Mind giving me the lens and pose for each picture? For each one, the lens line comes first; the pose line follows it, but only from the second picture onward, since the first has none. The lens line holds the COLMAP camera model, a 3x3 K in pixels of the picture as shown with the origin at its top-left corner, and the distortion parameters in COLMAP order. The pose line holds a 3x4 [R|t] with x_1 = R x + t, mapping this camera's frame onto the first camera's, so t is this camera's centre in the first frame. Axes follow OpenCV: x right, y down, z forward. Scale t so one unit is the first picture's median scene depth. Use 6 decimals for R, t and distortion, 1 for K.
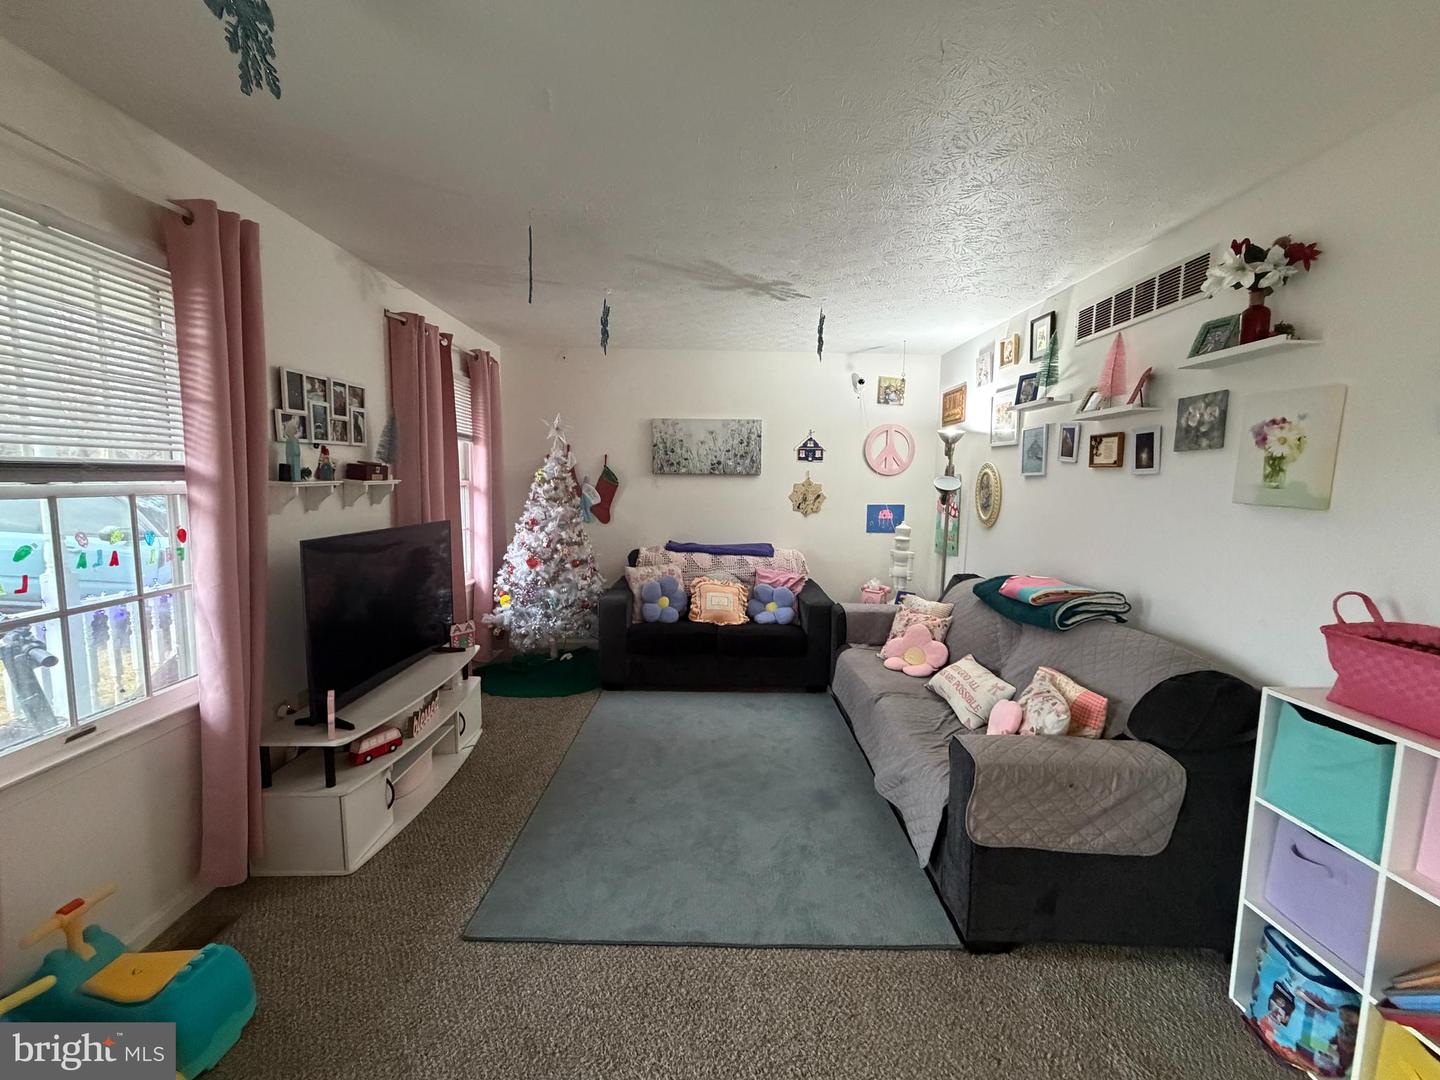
lens RADIAL K [[578.3, 0, 718.2], [0, 578.3, 539.0], [0, 0, 1]] dist [-0.001423, 0.000284]
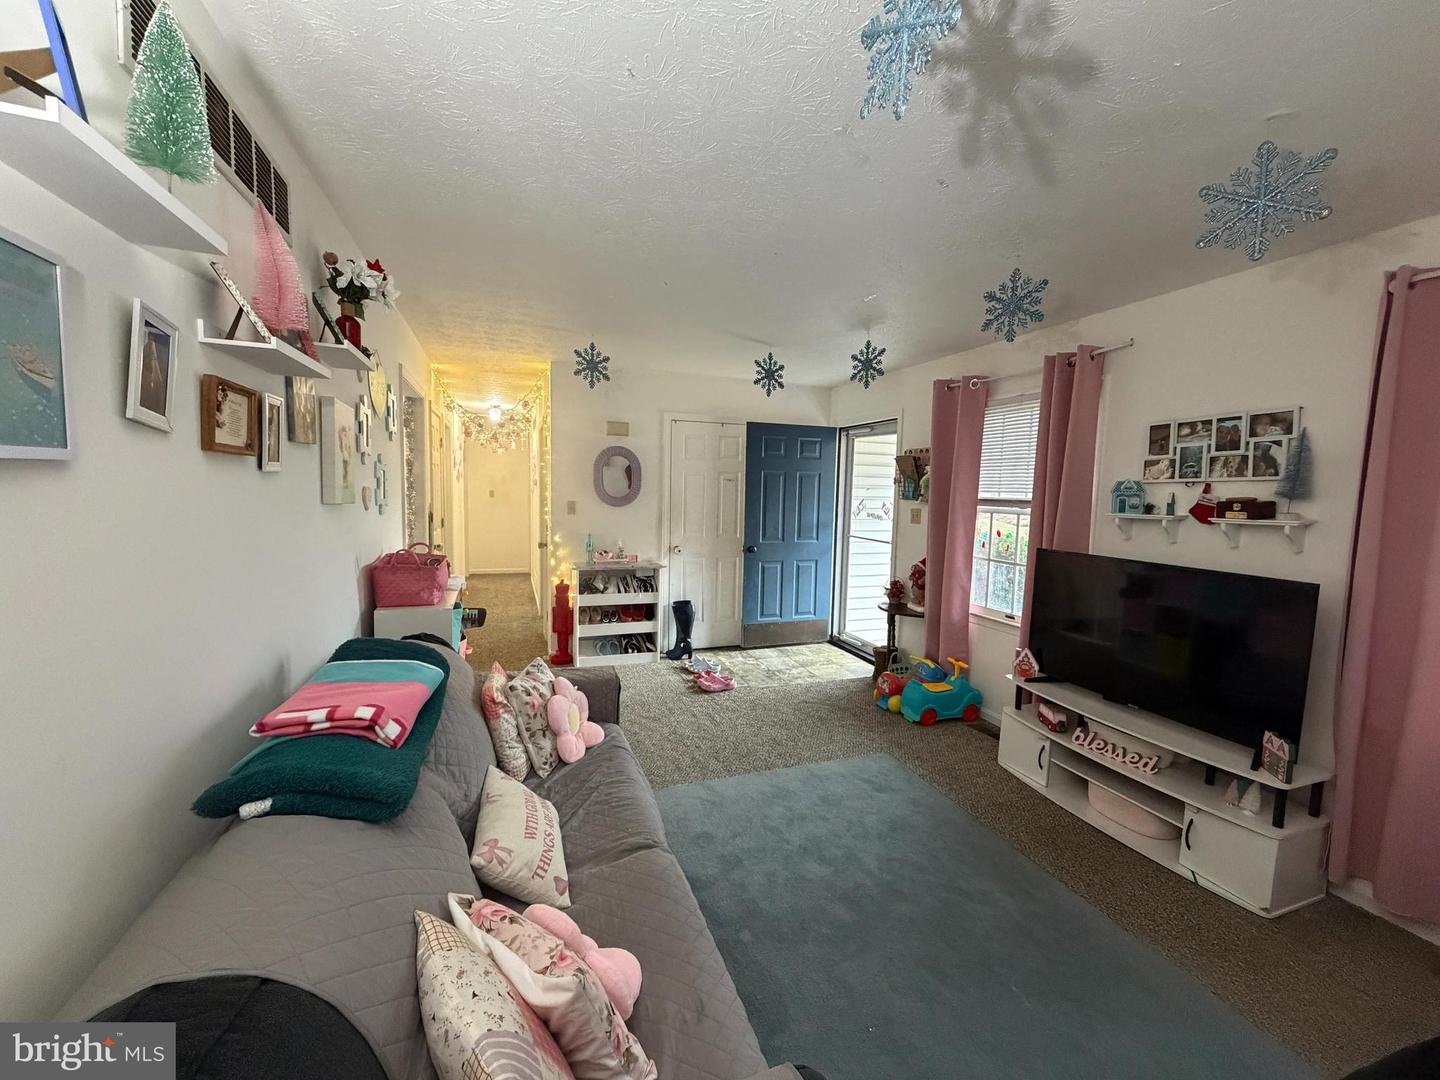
lens RADIAL K [[578.3, 0, 718.2], [0, 578.3, 539.0], [0, 0, 1]] dist [-0.001423, 0.000284]
pose [[-0.943714, -0.012424, -0.330528, 0.323269], [-0.075025, 0.981288, 0.177325, -0.122986], [0.322140, 0.192142, -0.926988, 1.149022]]
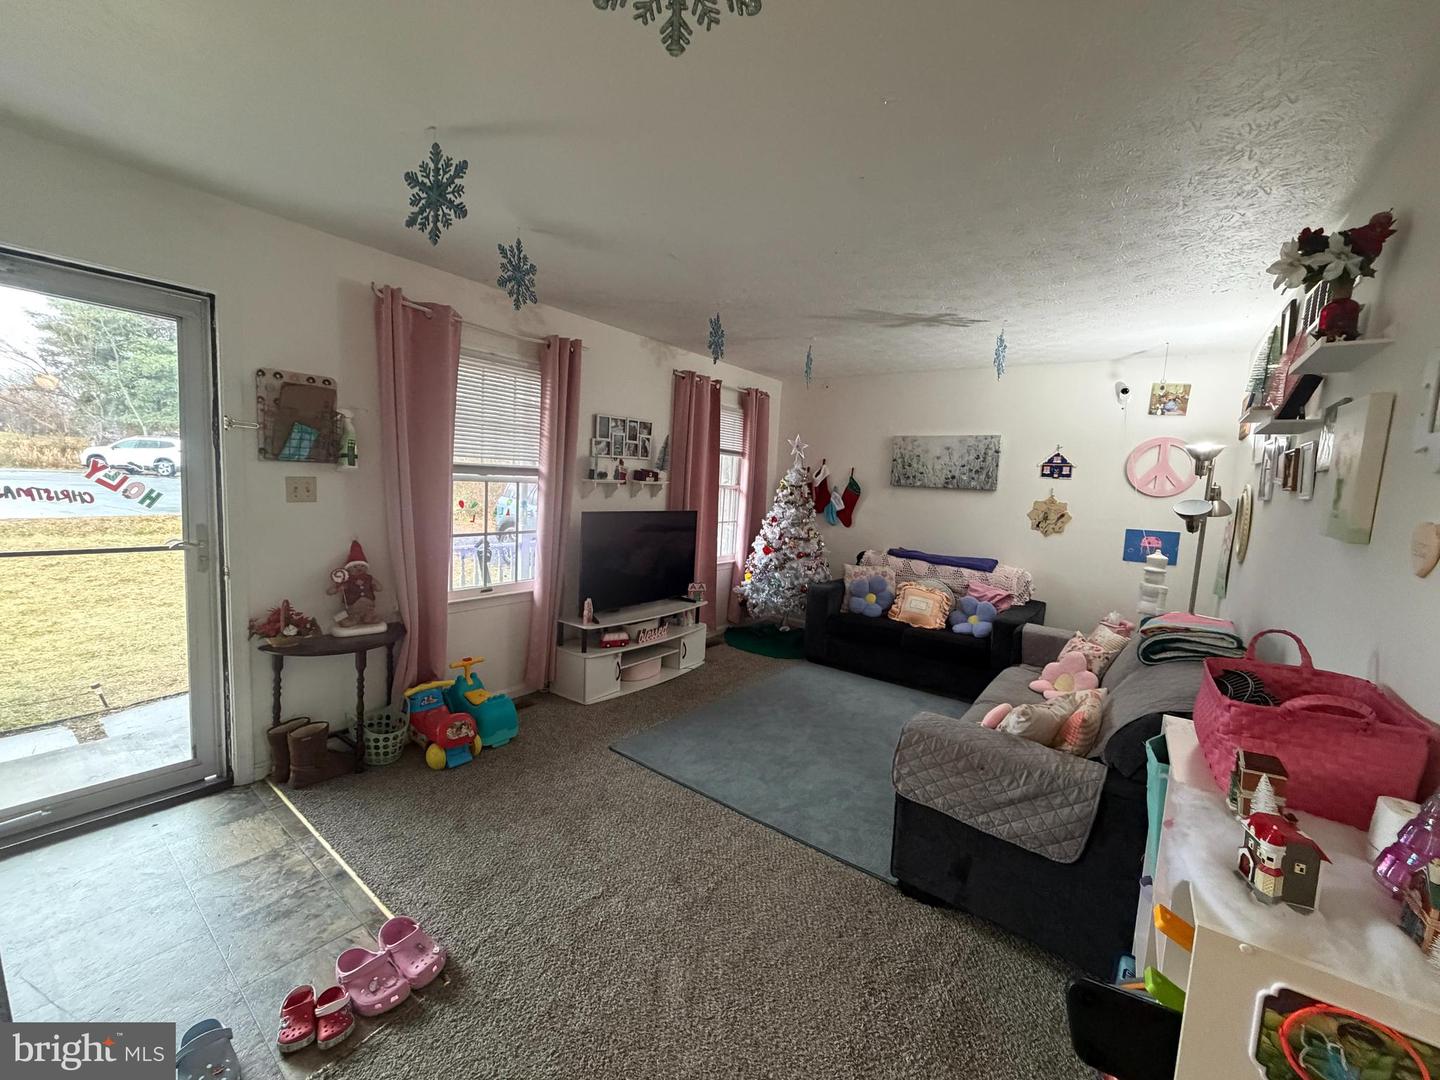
lens RADIAL K [[578.3, 0, 718.2], [0, 578.3, 539.0], [0, 0, 1]] dist [-0.001423, 0.000284]
pose [[0.793252, 0.089368, -0.602300, 0.378145], [-0.103125, 0.994599, 0.011758, 0.012333], [0.600098, 0.052785, 0.798183, -0.096795]]
